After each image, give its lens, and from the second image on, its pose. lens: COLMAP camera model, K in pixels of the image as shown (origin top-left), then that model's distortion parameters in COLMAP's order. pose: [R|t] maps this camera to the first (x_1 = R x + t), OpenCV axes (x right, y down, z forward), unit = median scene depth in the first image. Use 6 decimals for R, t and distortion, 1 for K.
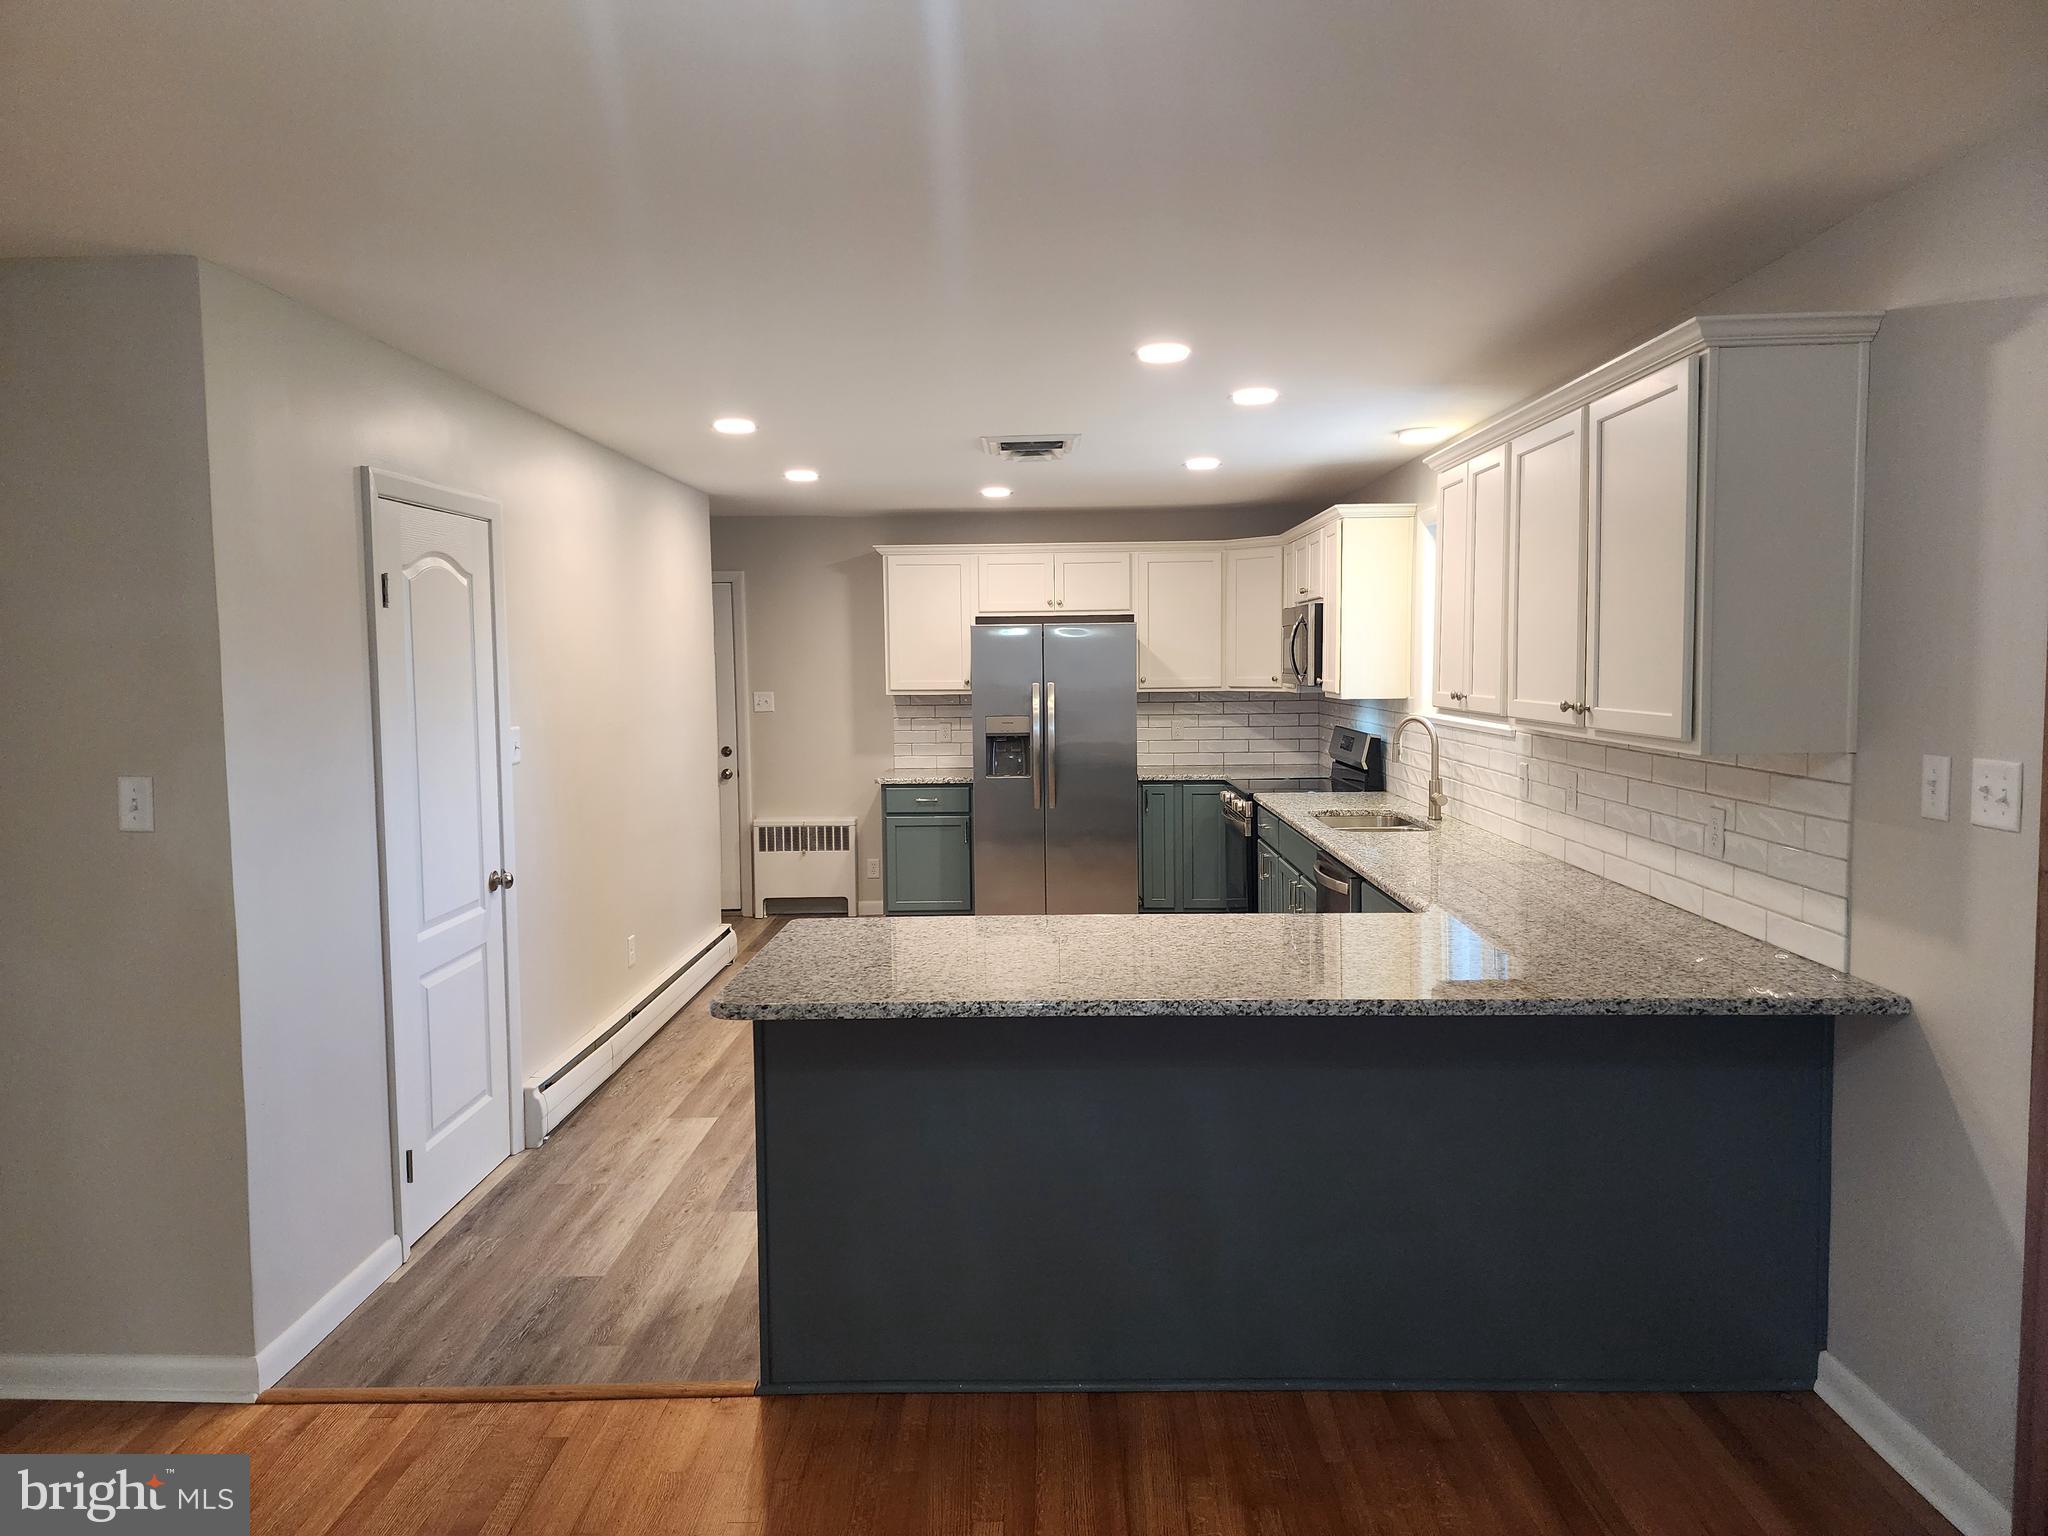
lens RADIAL K [[1357.4, 0, 1026.5], [0, 1357.4, 747.3], [0, 0, 1]] dist [0.078895, -0.065723]
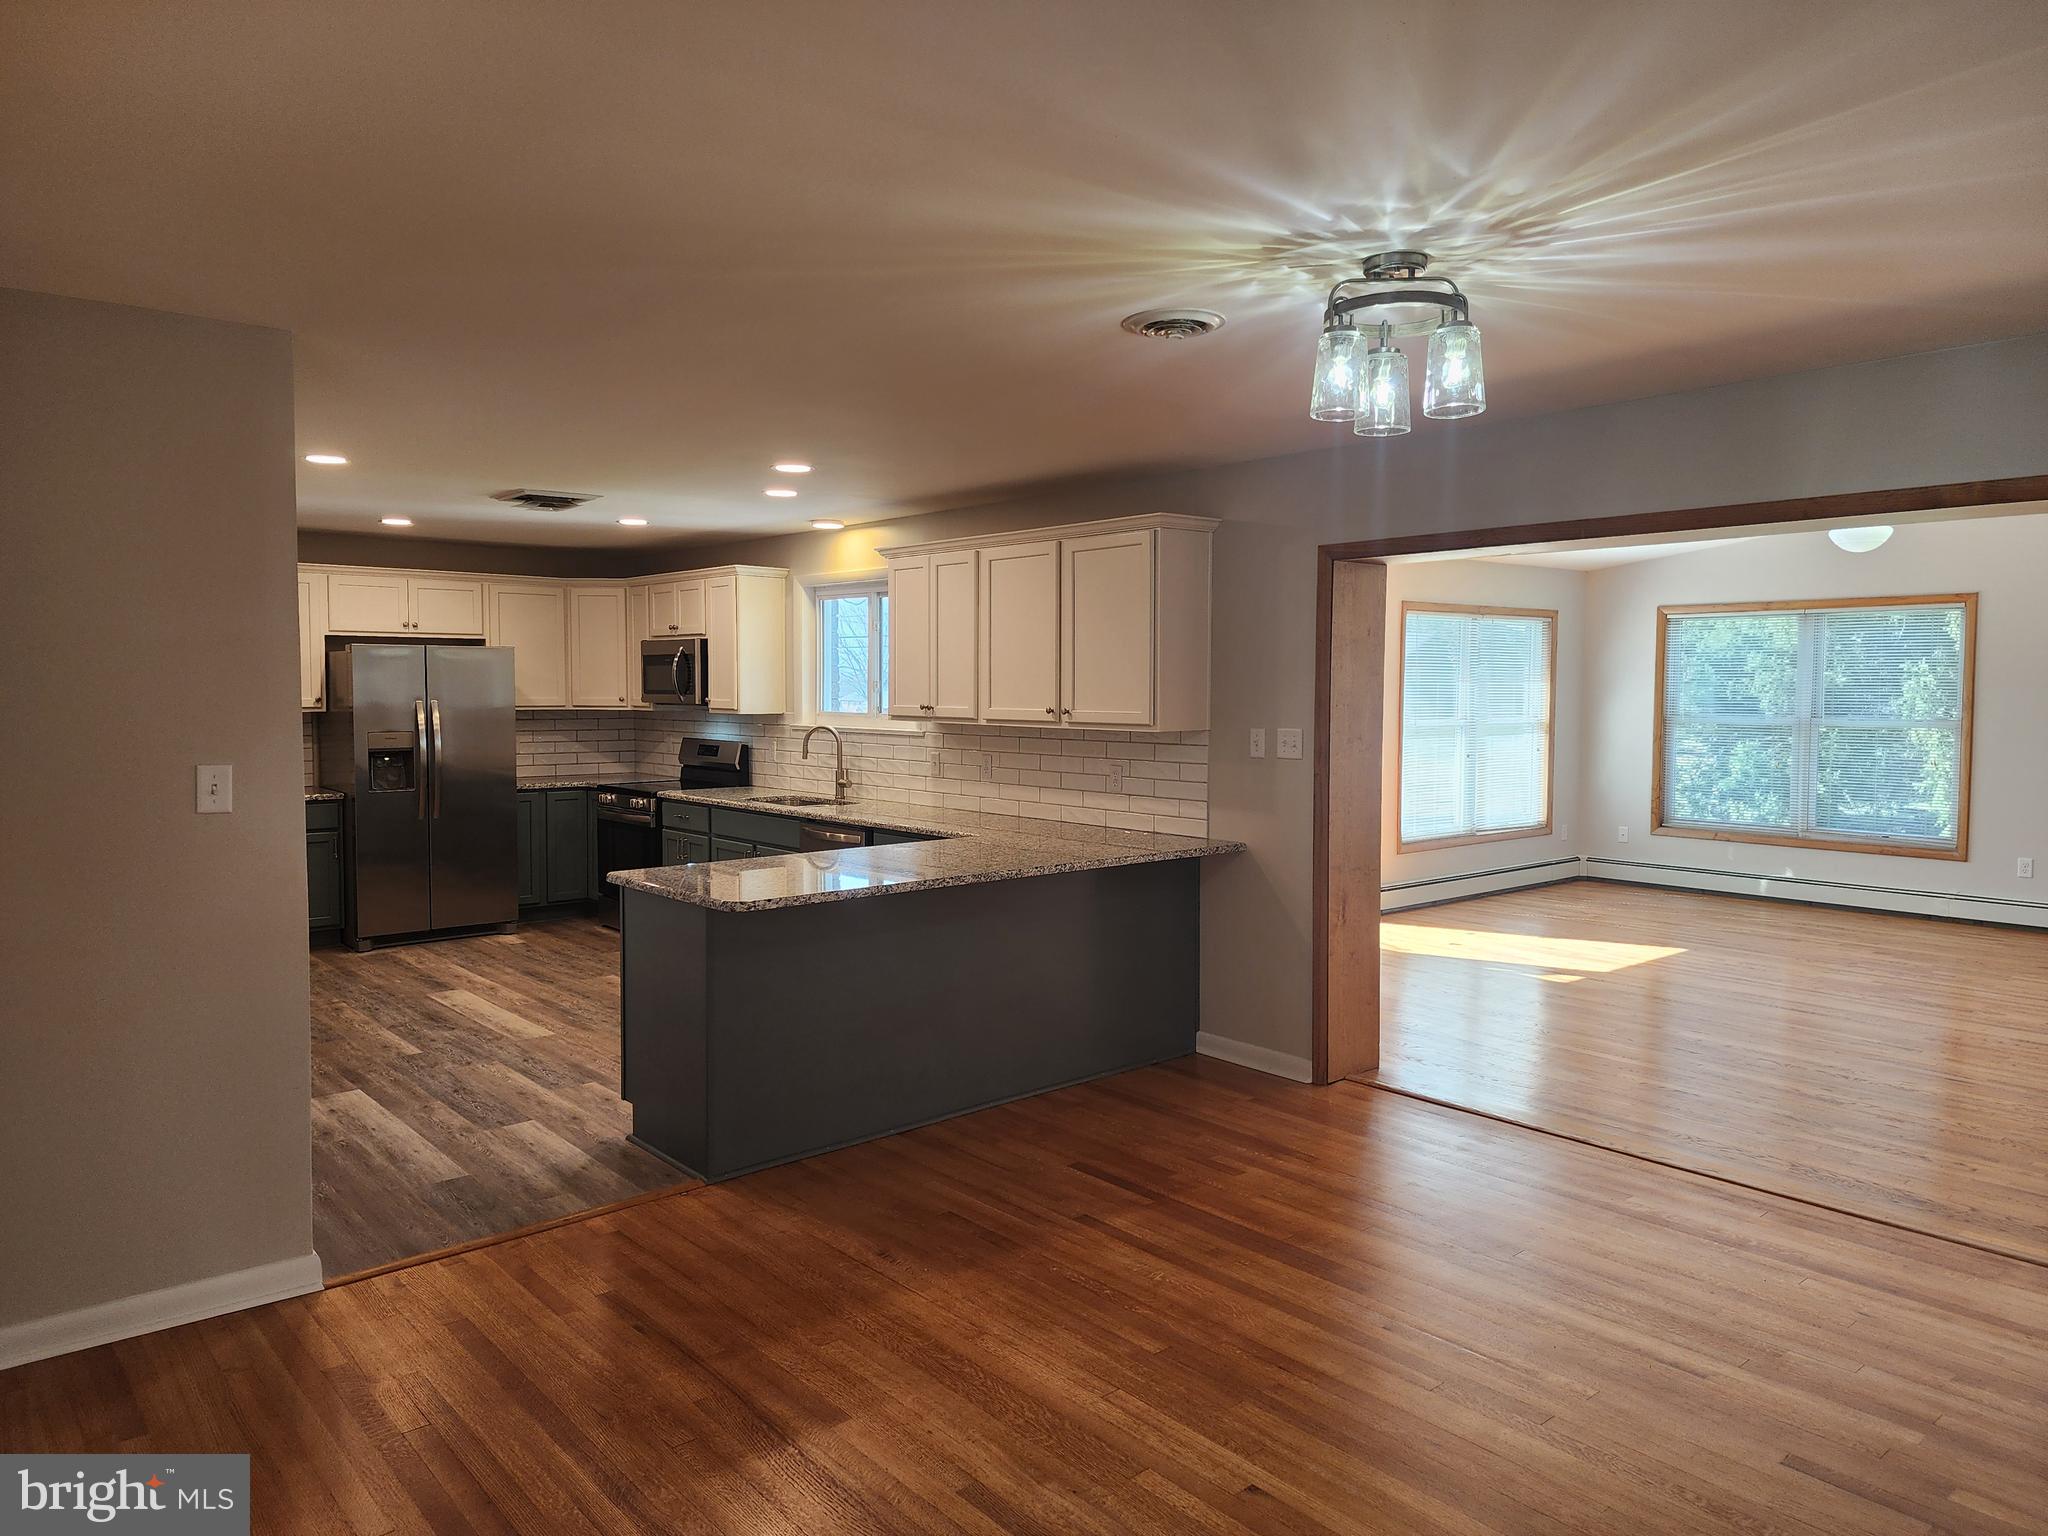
lens RADIAL K [[1357.4, 0, 1016.1], [0, 1357.4, 751.7], [0, 0, 1]] dist [0.078895, -0.065723]
pose [[0.748050, -0.019194, 0.663365, -0.541046], [0.032221, 0.999453, -0.007417, 0.023682], [-0.662860, 0.026923, 0.748260, -0.179077]]
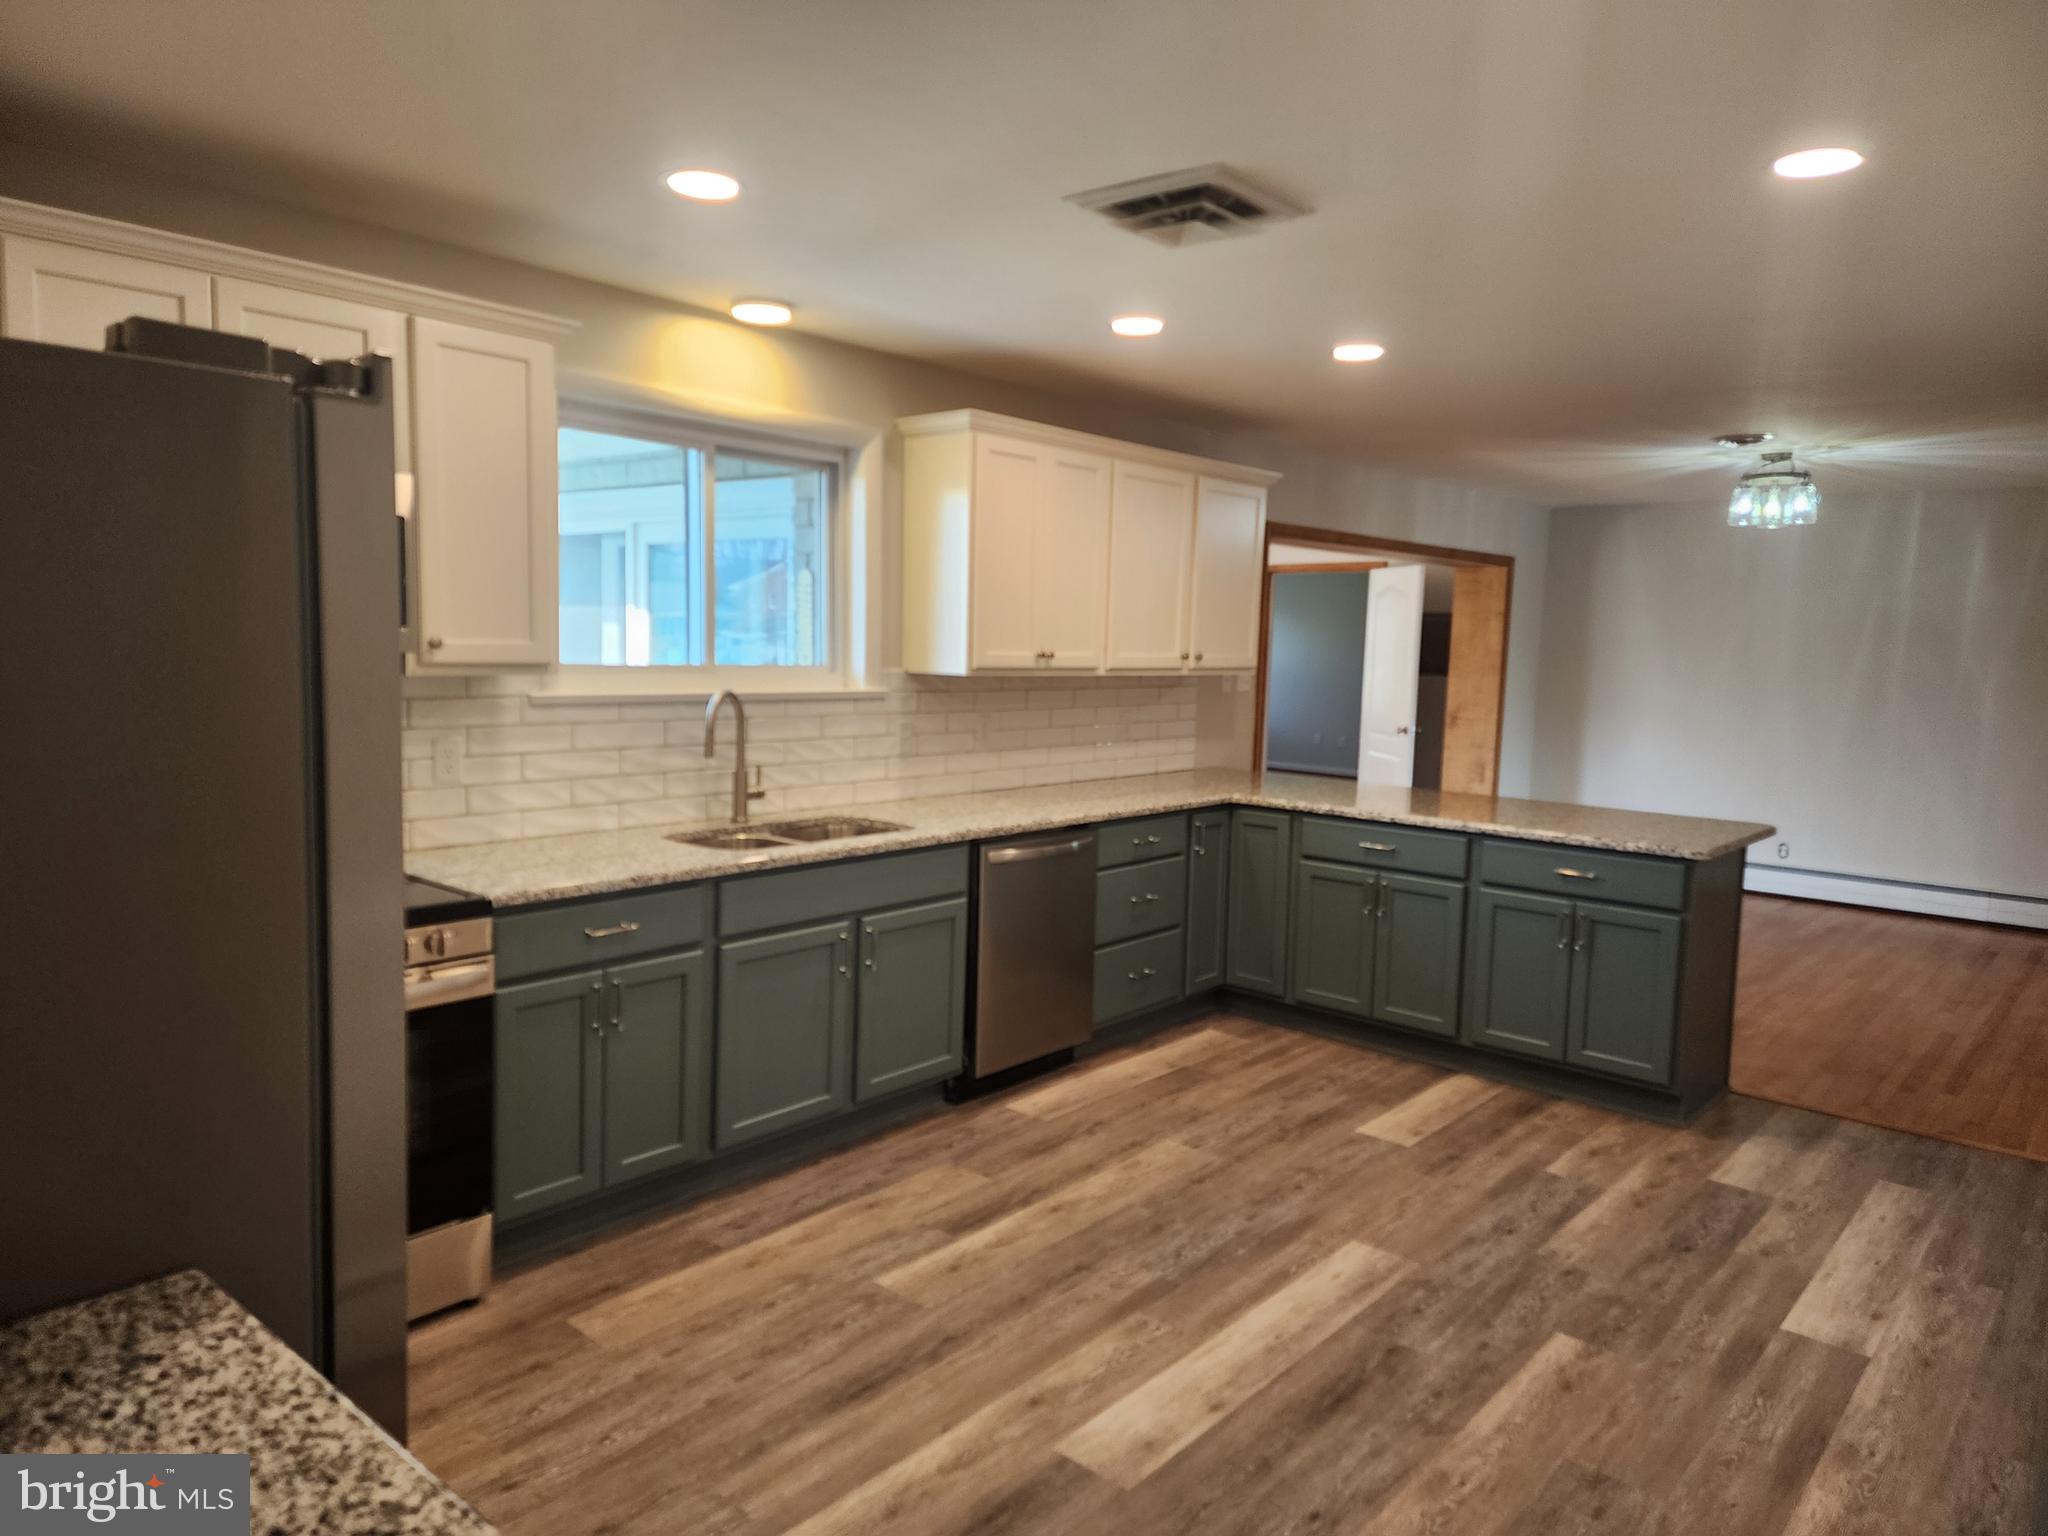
lens RADIAL K [[1357.4, 0, 1002.3], [0, 1357.4, 745.9], [0, 0, 1]] dist [0.078895, -0.065723]
pose [[-0.762552, -0.061162, 0.644030, -0.338077], [0.026082, 0.991805, 0.125071, -0.089945], [-0.646401, 0.112170, -0.754707, 1.641197]]
